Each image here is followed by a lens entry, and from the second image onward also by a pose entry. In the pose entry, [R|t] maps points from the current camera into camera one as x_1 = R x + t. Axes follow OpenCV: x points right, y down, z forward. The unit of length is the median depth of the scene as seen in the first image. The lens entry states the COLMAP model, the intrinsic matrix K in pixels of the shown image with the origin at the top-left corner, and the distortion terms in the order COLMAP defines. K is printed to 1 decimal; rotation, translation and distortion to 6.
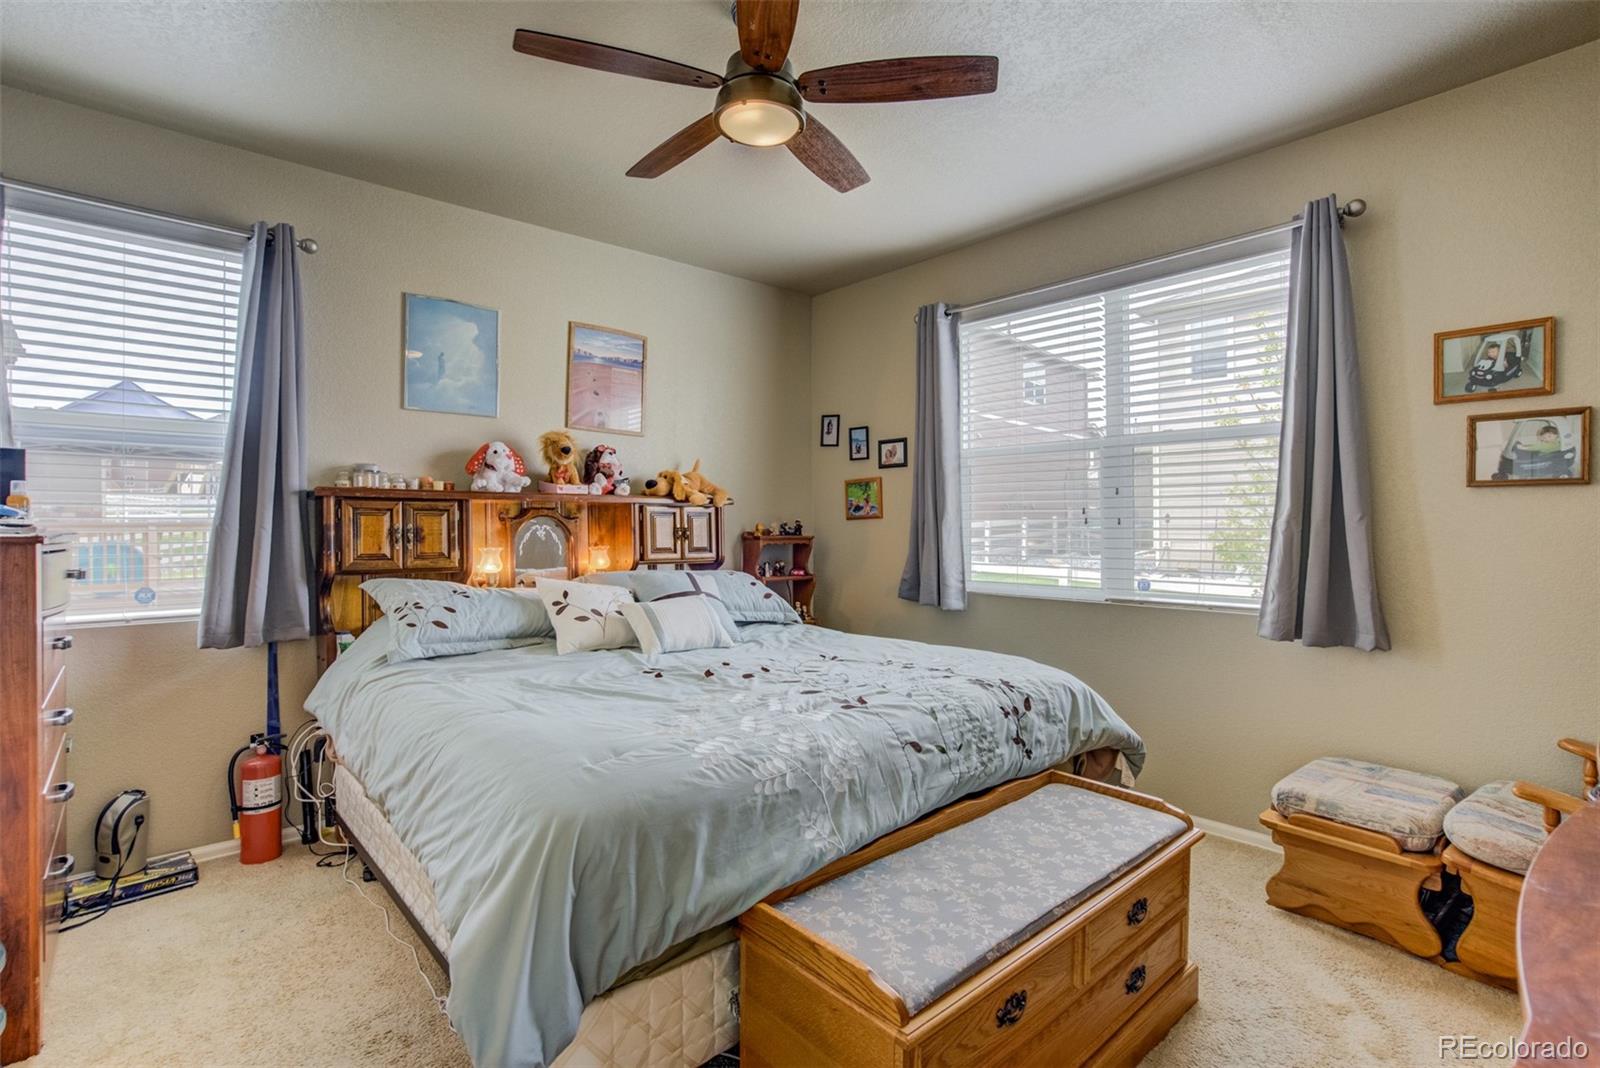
lens RADIAL K [[757.8, 0, 804.9], [0, 757.8, 525.8], [0, 0, 1]] dist [-0.033005, 0.018693]
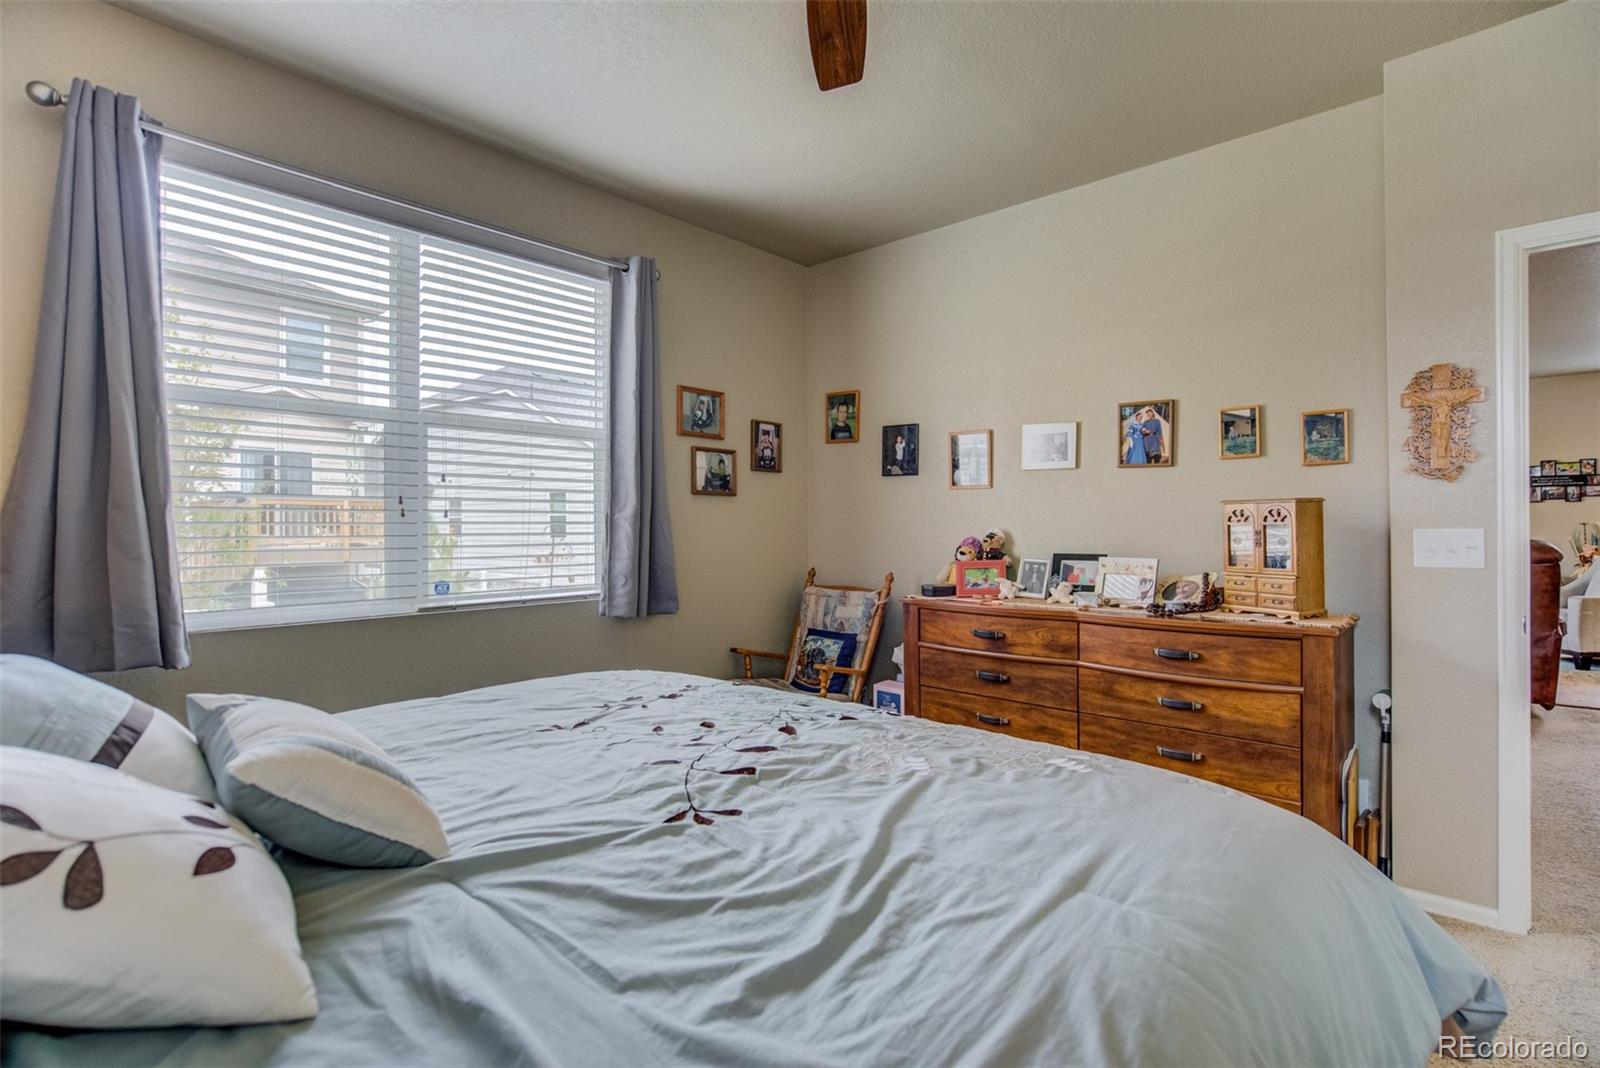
lens RADIAL K [[771.3, 0, 800.0], [0, 771.3, 534.0], [0, 0, 1]] dist [-0.002865, -0.000055]
pose [[-0.107030, -0.013992, 0.994157, -0.672847], [0.000080, 0.999901, 0.014082, 0.006266], [-0.994256, 0.001586, -0.107018, 0.964099]]
